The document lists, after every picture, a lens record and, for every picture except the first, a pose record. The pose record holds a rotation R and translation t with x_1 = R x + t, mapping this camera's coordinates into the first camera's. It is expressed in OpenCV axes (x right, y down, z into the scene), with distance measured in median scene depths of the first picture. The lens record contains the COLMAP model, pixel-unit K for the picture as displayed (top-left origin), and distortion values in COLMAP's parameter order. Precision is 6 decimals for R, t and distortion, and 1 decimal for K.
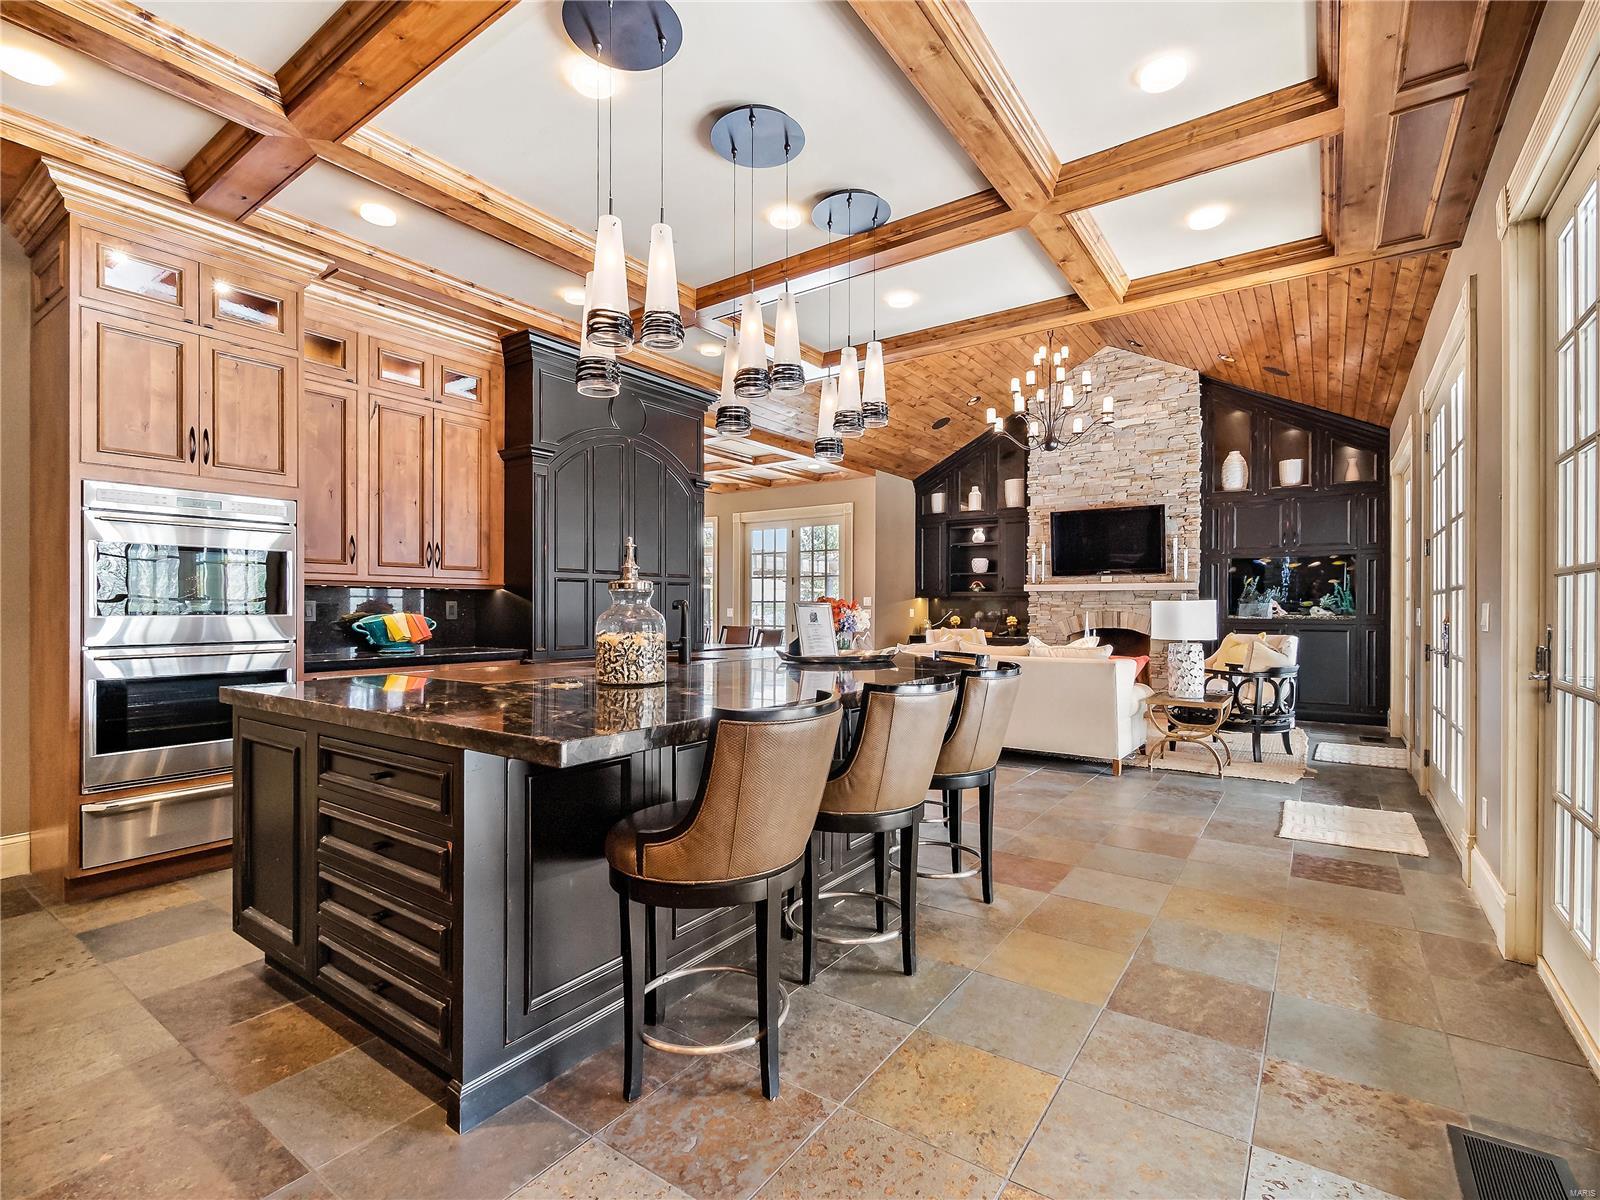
lens RADIAL K [[751.9, 0, 803.0], [0, 751.9, 586.6], [0, 0, 1]] dist [0.003908, -0.000110]
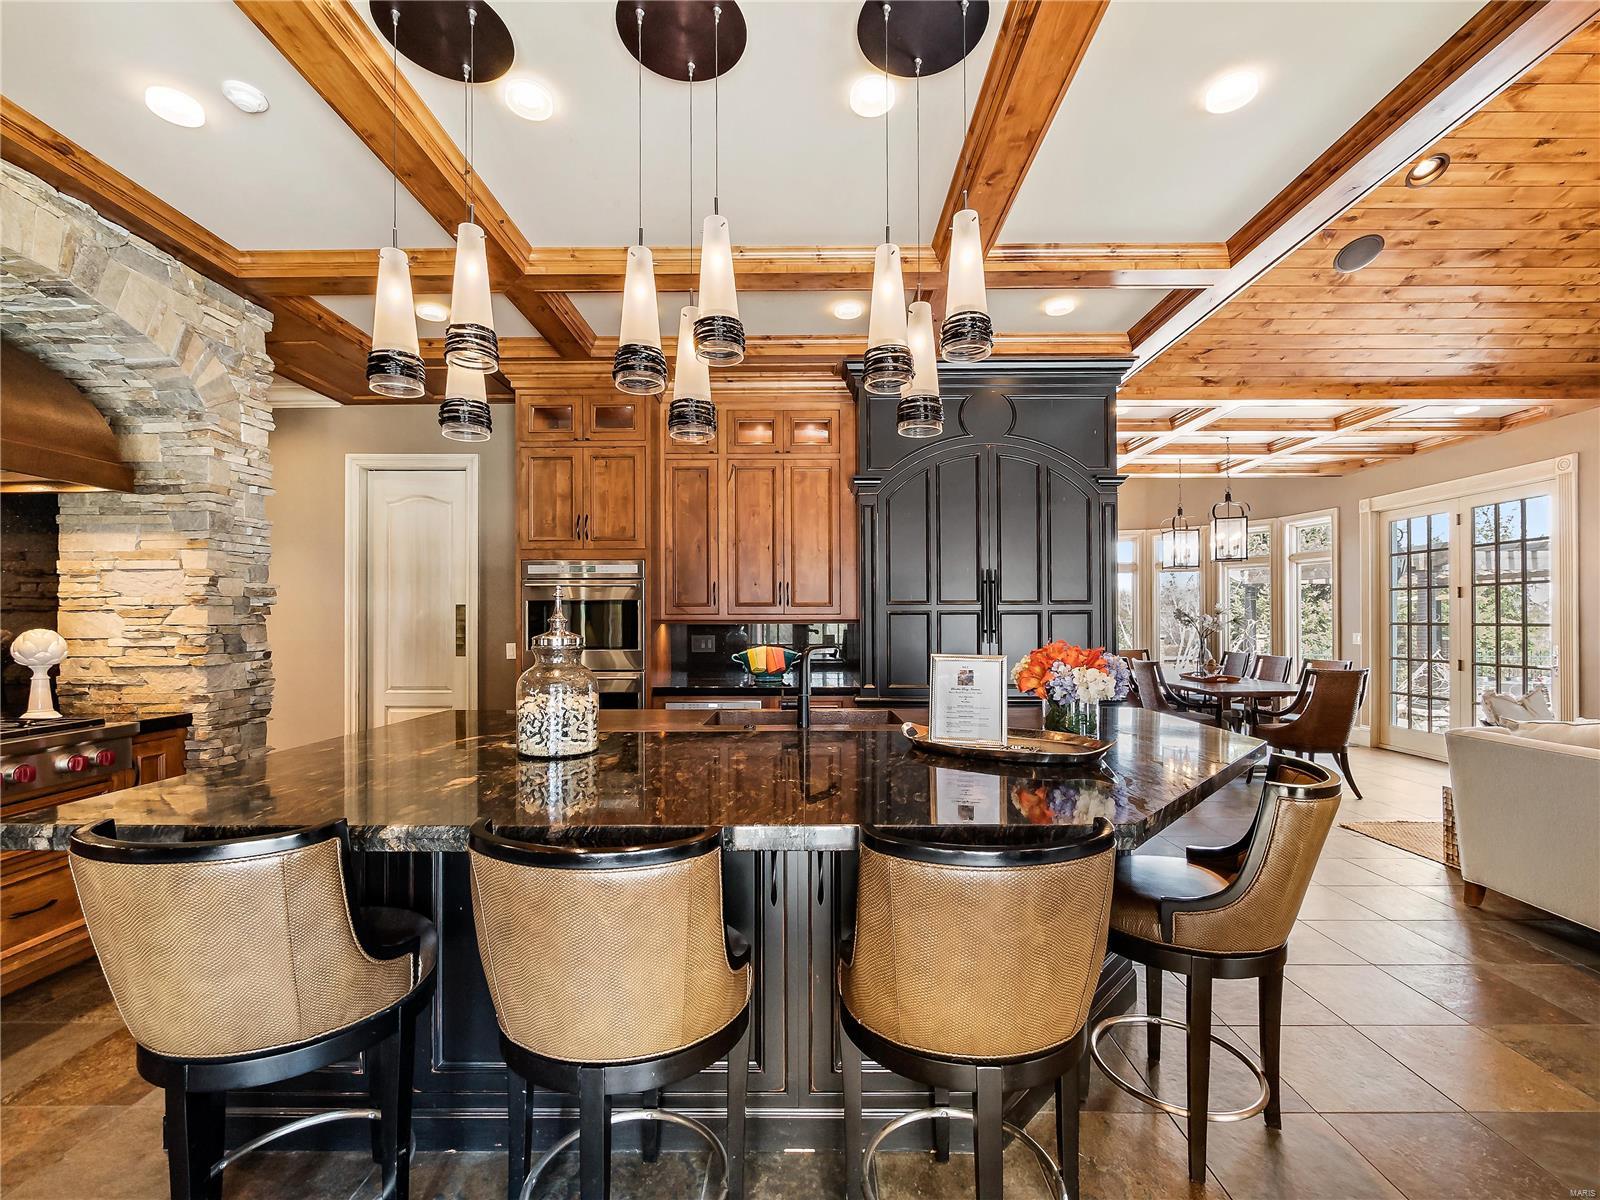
lens RADIAL K [[692.8, 0, 802.7], [0, 692.8, 608.7], [0, 0, 1]] dist [-0.002699, 0.000353]
pose [[0.565390, -0.015764, -0.824673, 0.368337], [0.026550, 0.999647, -0.000906, -0.018989], [0.824396, -0.021383, 0.565609, 0.469861]]
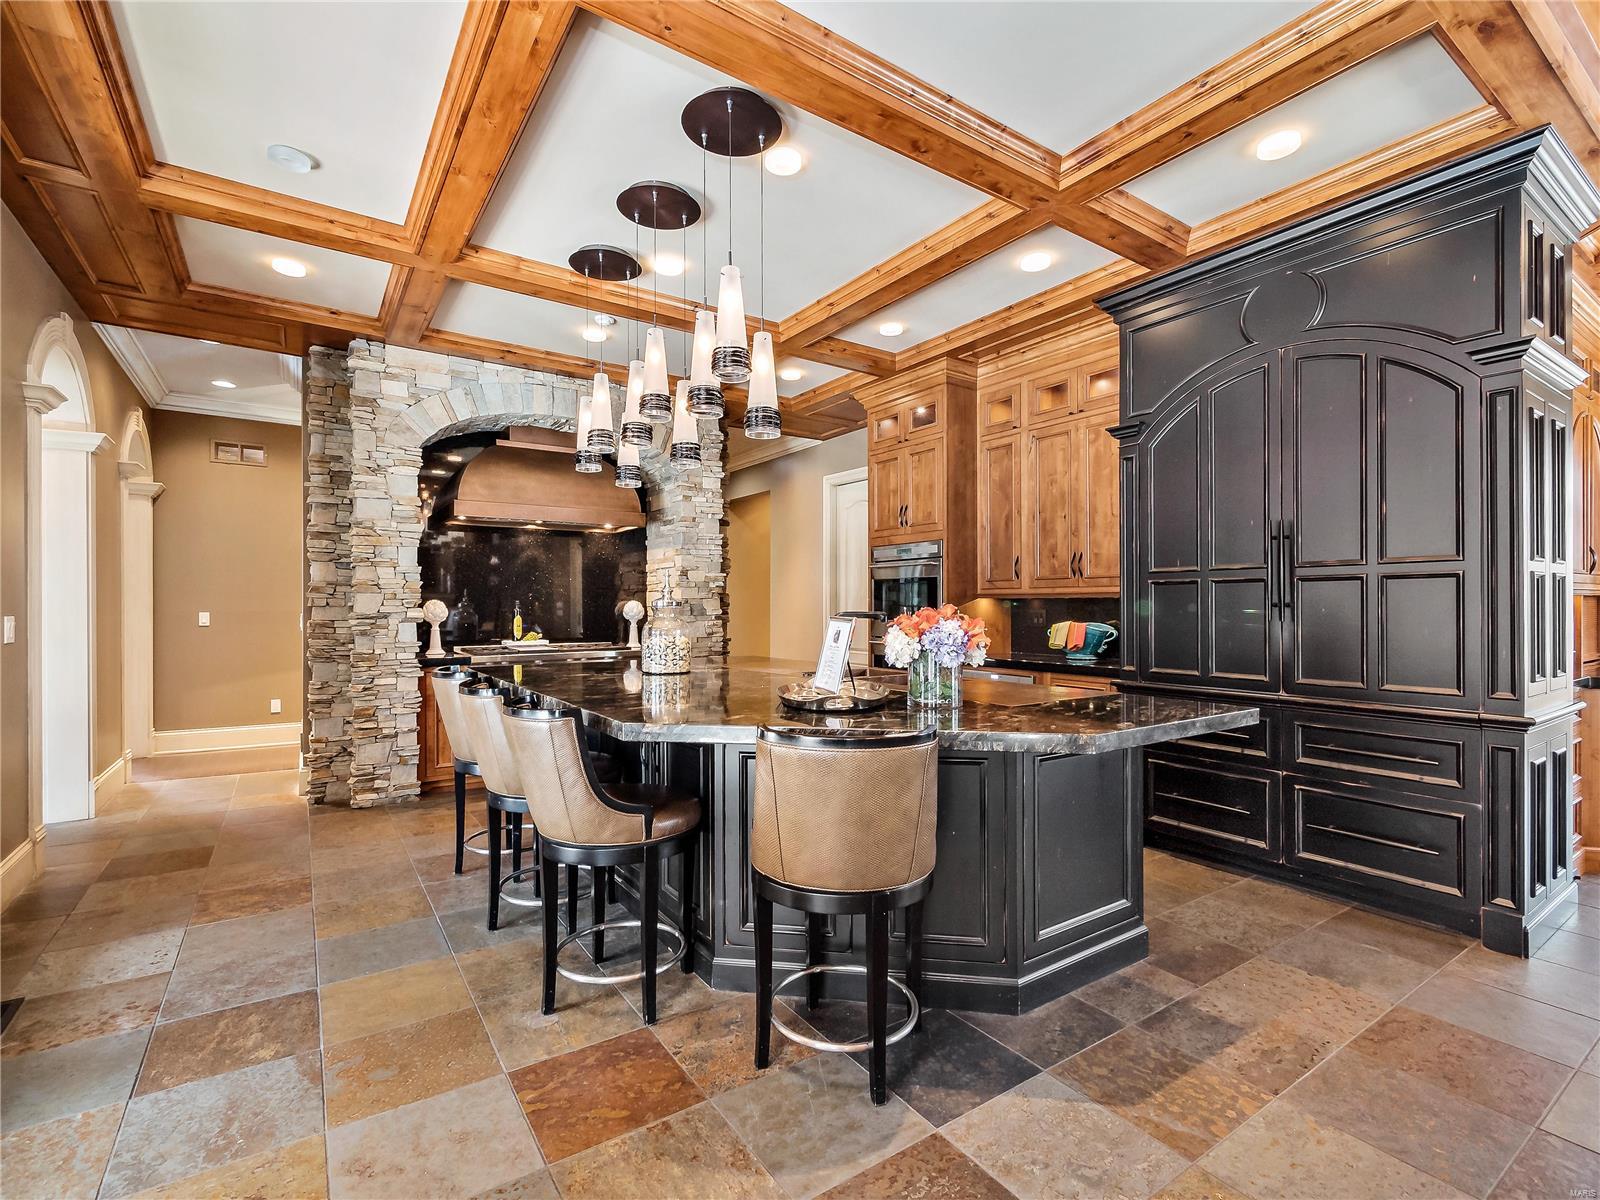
lens RADIAL K [[751.9, 0, 803.0], [0, 751.9, 586.6], [0, 0, 1]] dist [0.003908, -0.000110]
pose [[-0.359728, -0.026133, -0.932691, 0.604255], [0.025099, 0.998975, -0.037671, 0.016352], [0.932720, -0.036961, -0.358703, 1.057356]]
